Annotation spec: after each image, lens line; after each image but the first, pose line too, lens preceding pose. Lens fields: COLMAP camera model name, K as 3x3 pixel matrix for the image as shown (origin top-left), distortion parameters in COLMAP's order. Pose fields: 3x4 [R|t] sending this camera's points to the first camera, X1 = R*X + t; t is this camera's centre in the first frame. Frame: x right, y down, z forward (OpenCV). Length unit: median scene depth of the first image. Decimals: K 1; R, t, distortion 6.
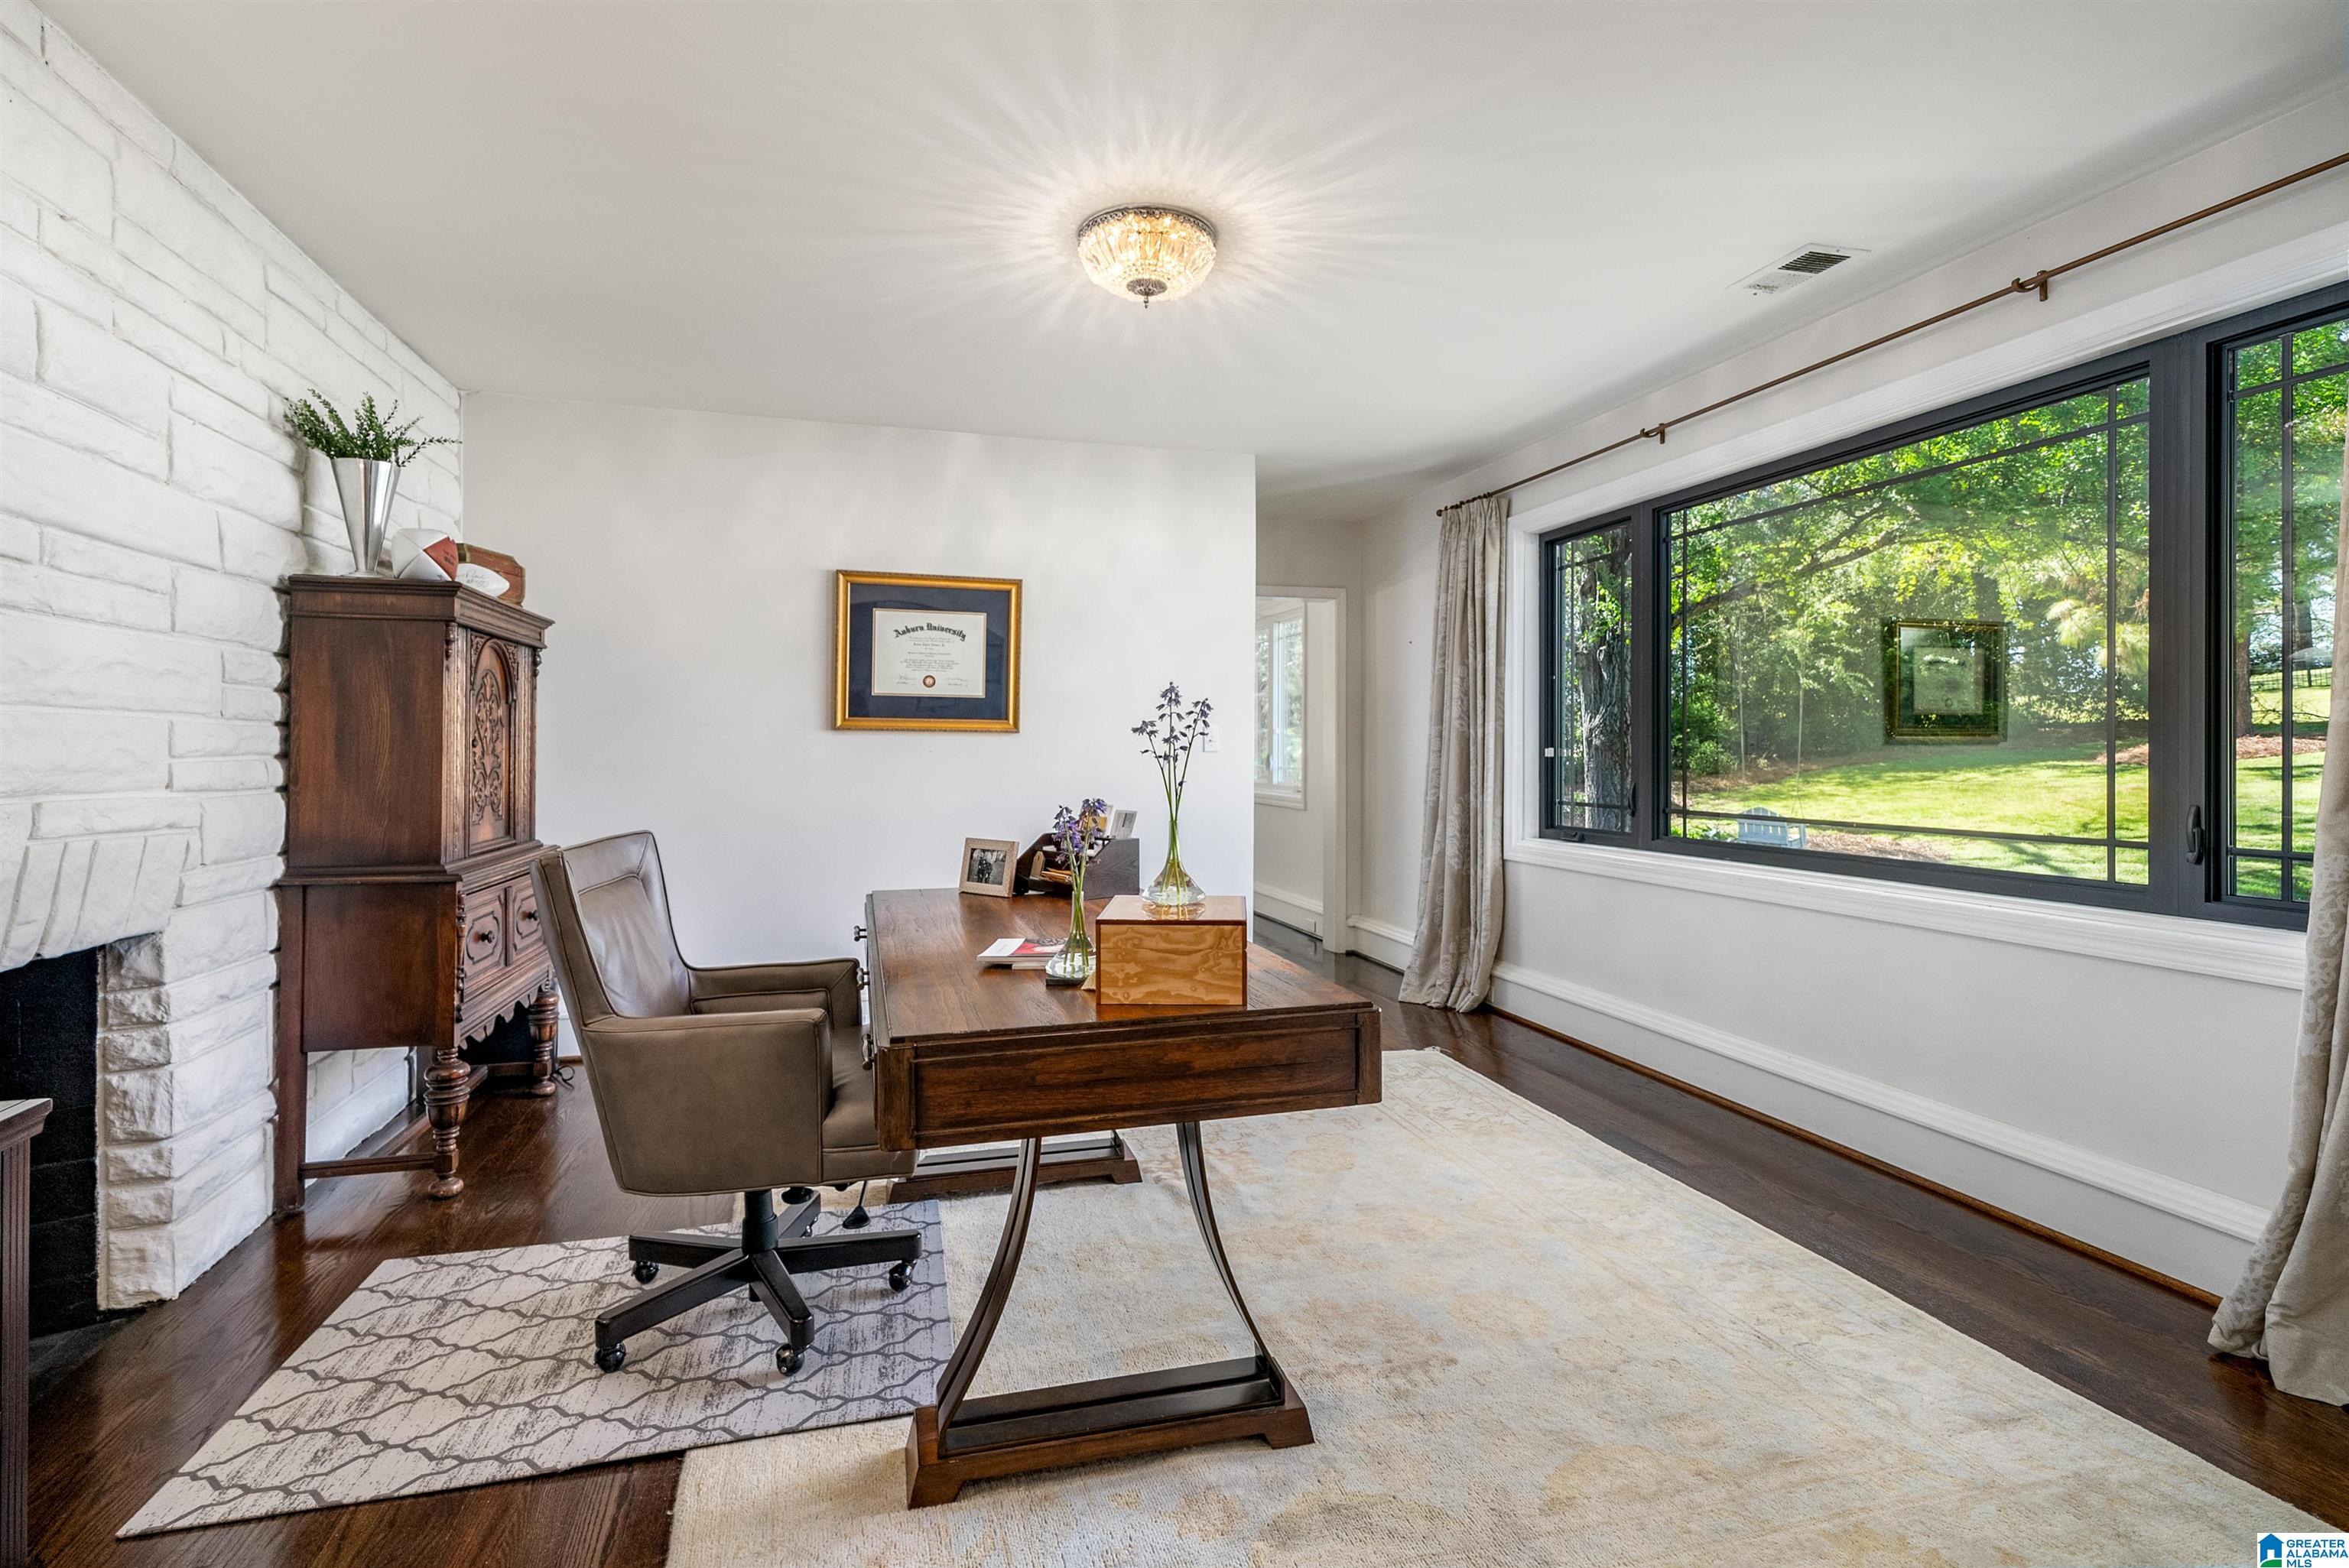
lens RADIAL K [[1124.0, 0, 1177.7], [0, 1124.0, 740.7], [0, 0, 1]] dist [0.000291, 0.000378]
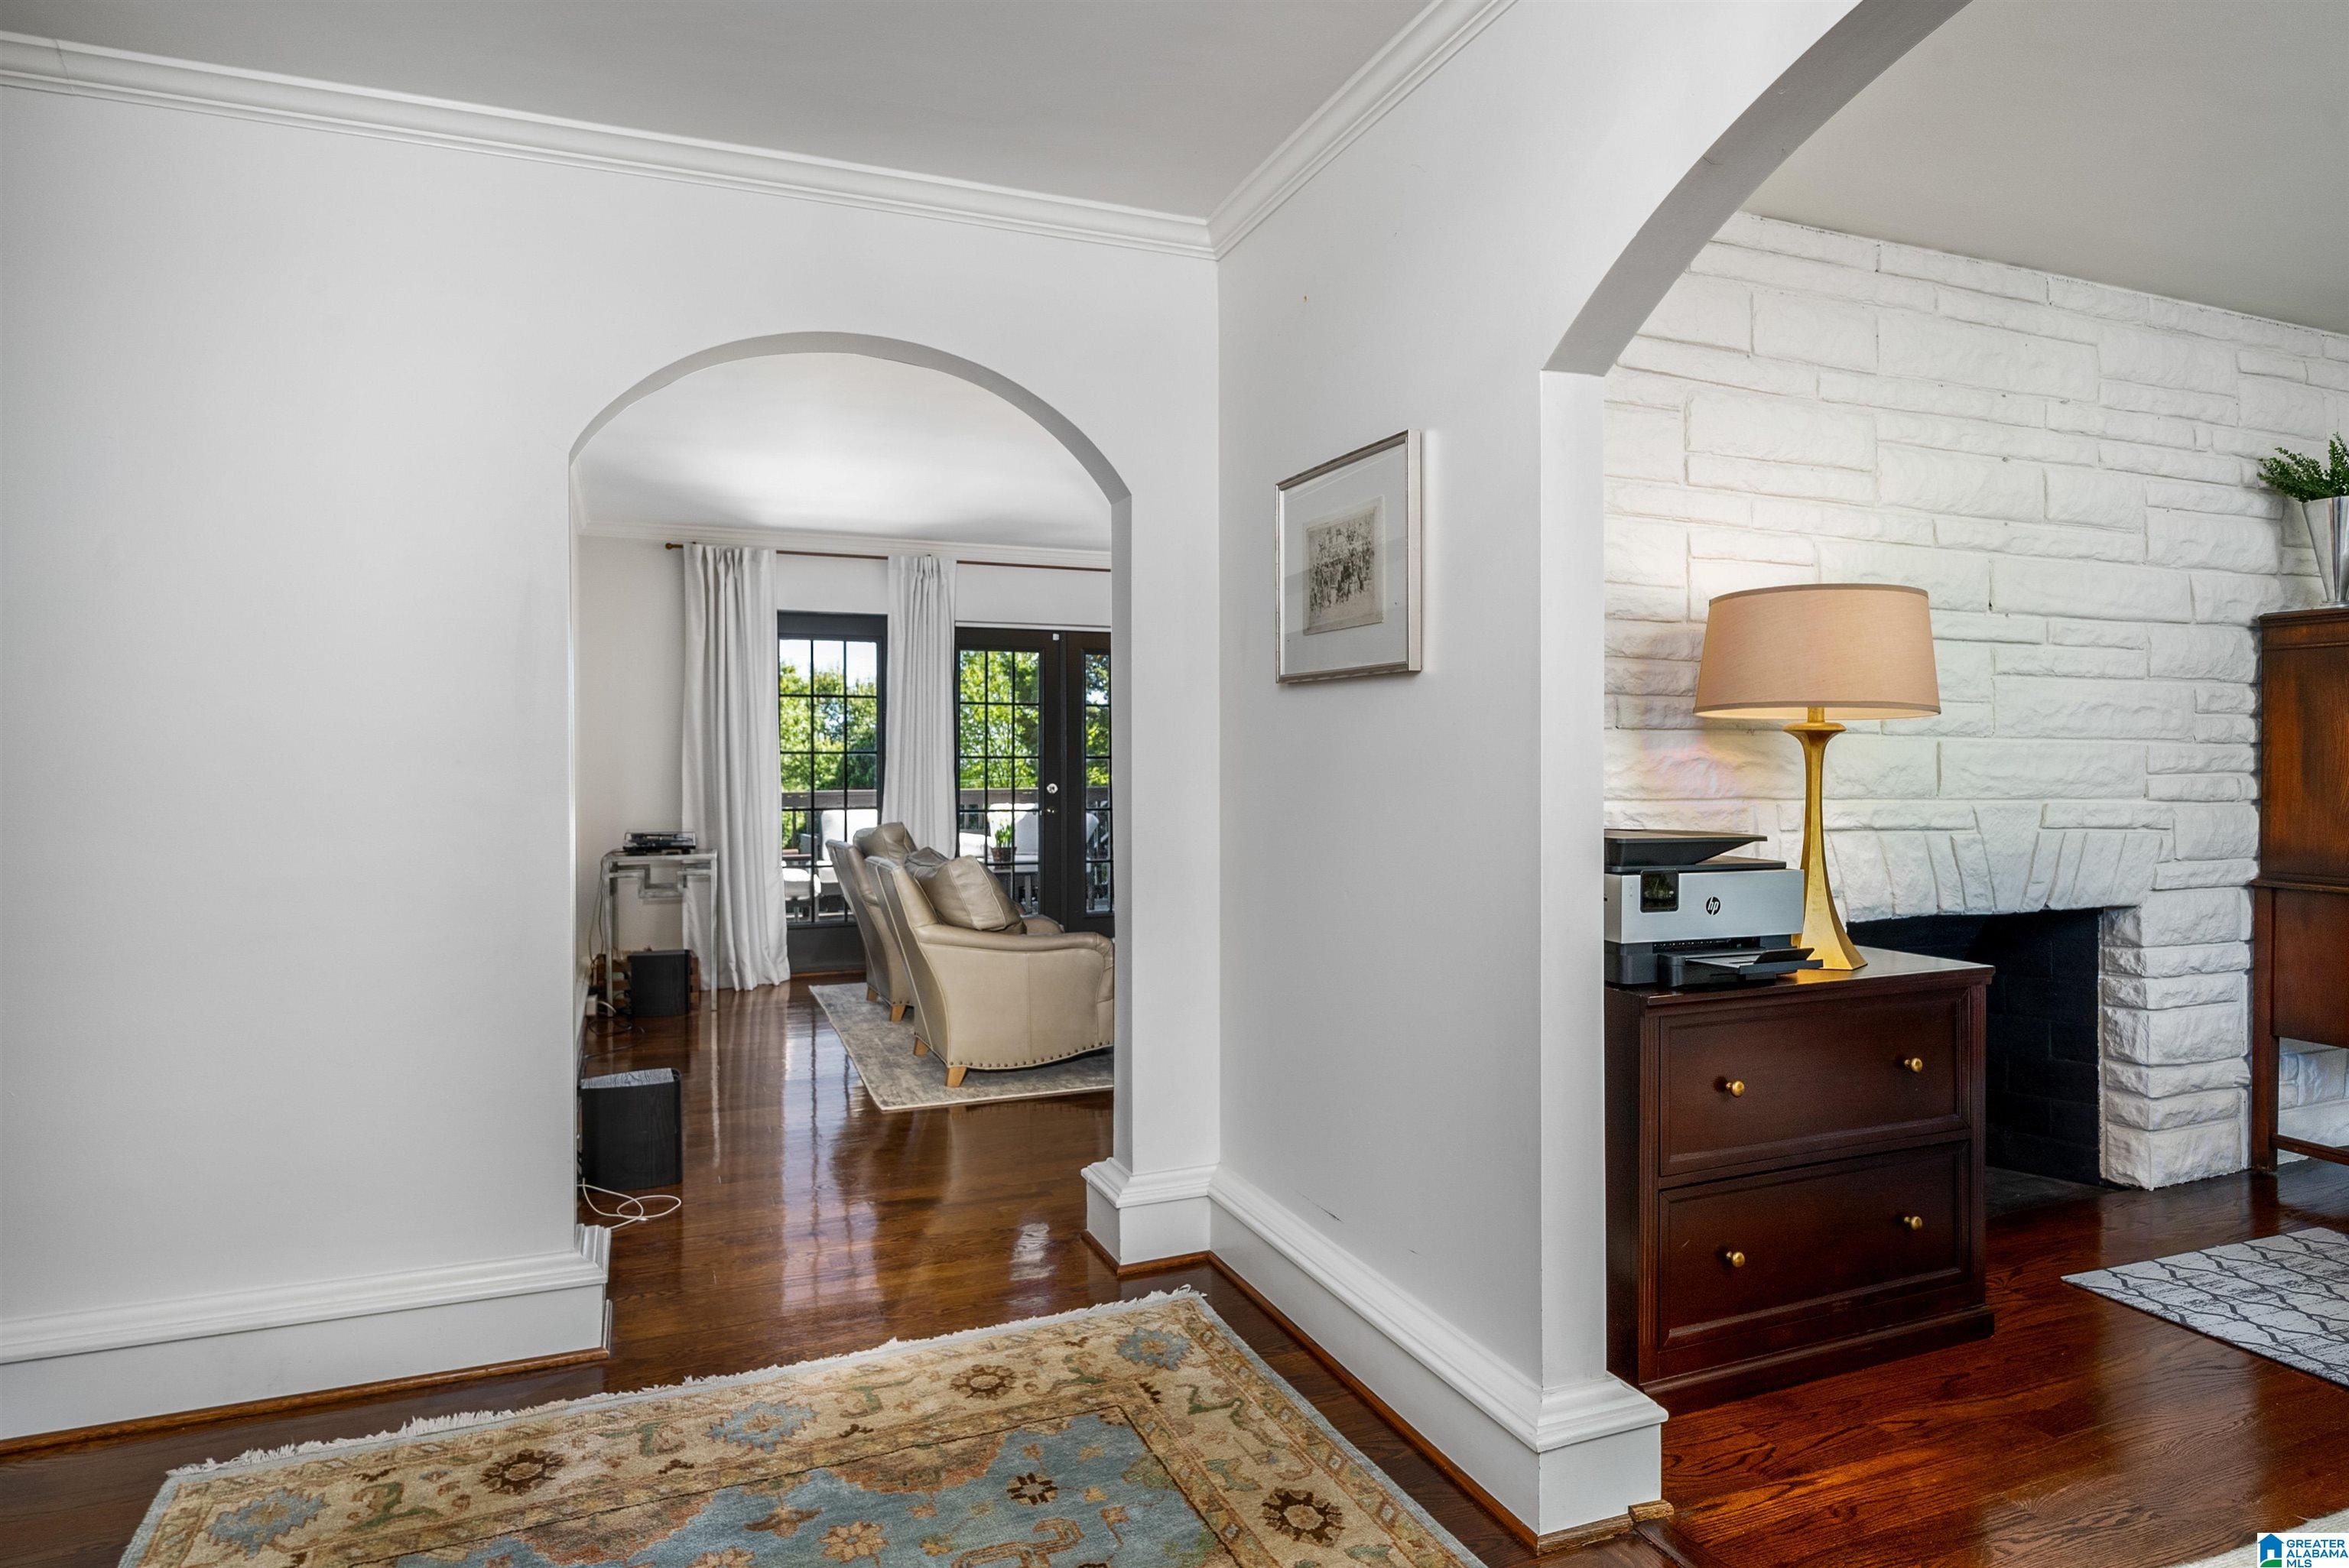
lens RADIAL K [[1285.6, 0, 1174.5], [0, 1285.6, 784.0], [0, 0, 1]] dist [0.003022, 0.000465]
pose [[0.085799, 0.013974, -0.996214, 0.495530], [0.008838, 0.999852, 0.014786, -0.005293], [0.996273, -0.010073, 0.085663, -0.250353]]
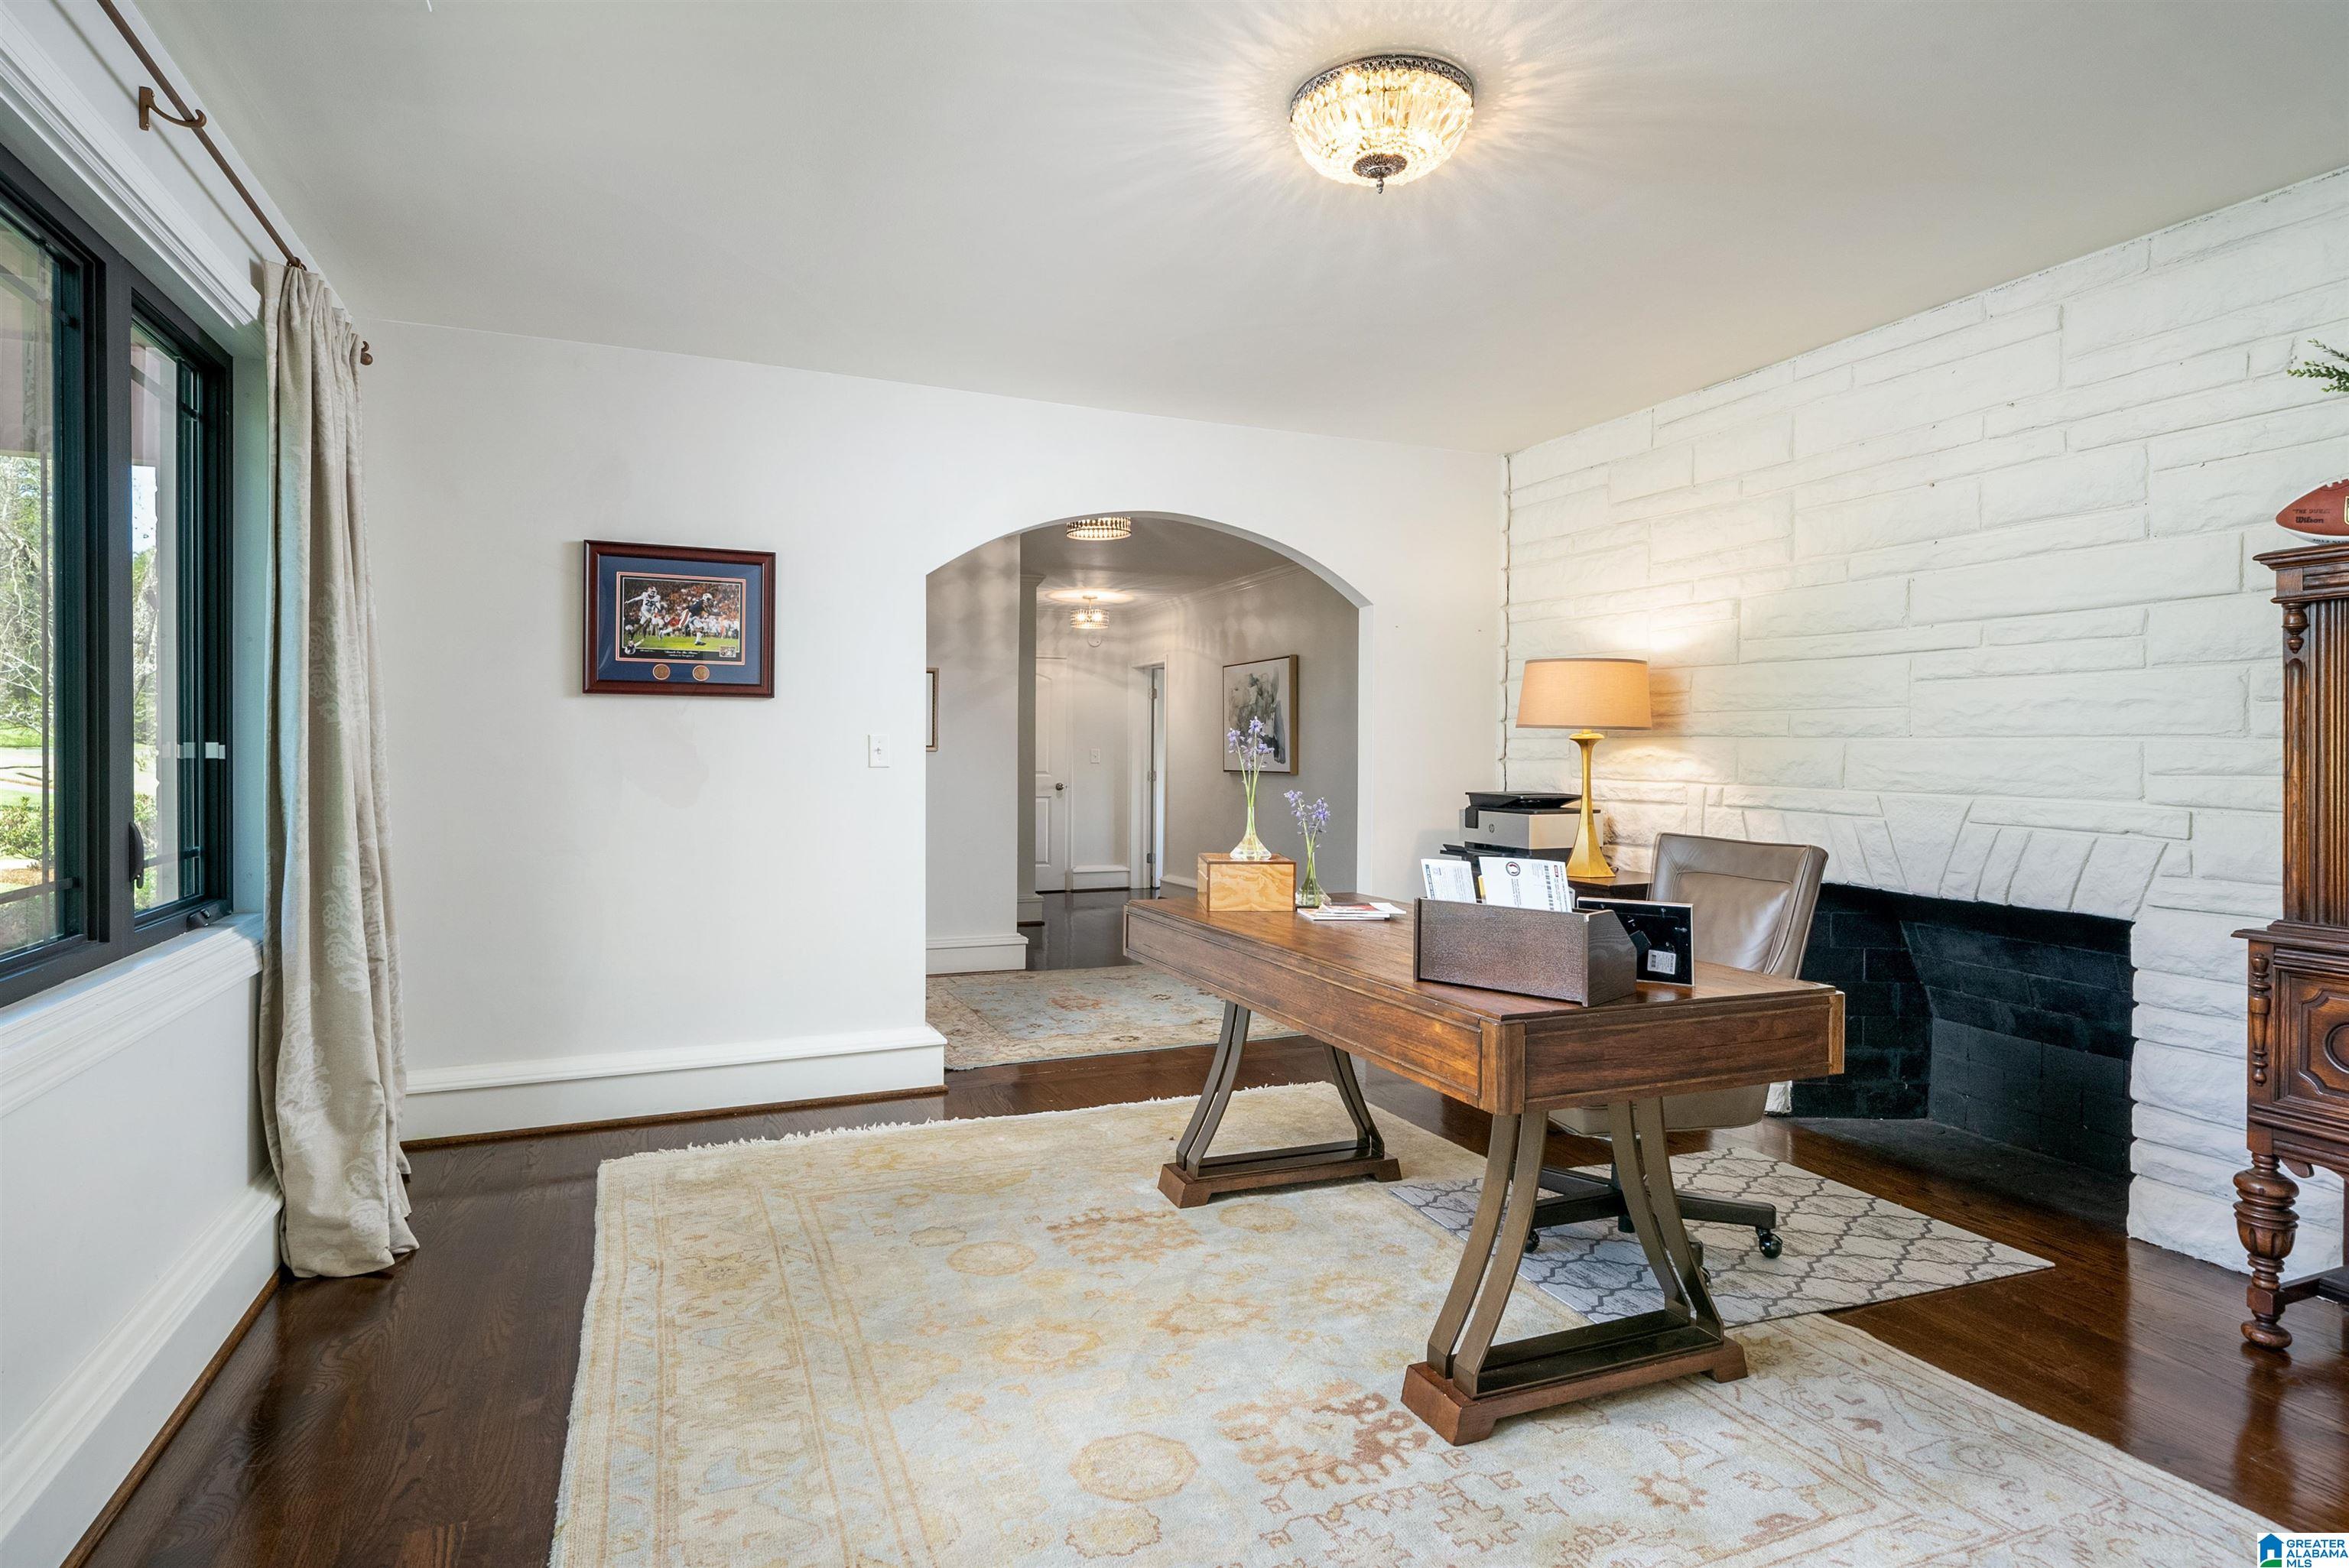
lens RADIAL K [[1237.6, 0, 1174.5], [0, 1237.6, 784.0], [0, 0, 1]] dist [0.000020, -0.000127]
pose [[-0.994706, 0.001631, -0.102751, 0.227643], [-0.000321, 0.999820, 0.018977, 0.001371], [0.102763, 0.018910, -0.994526, 2.183730]]
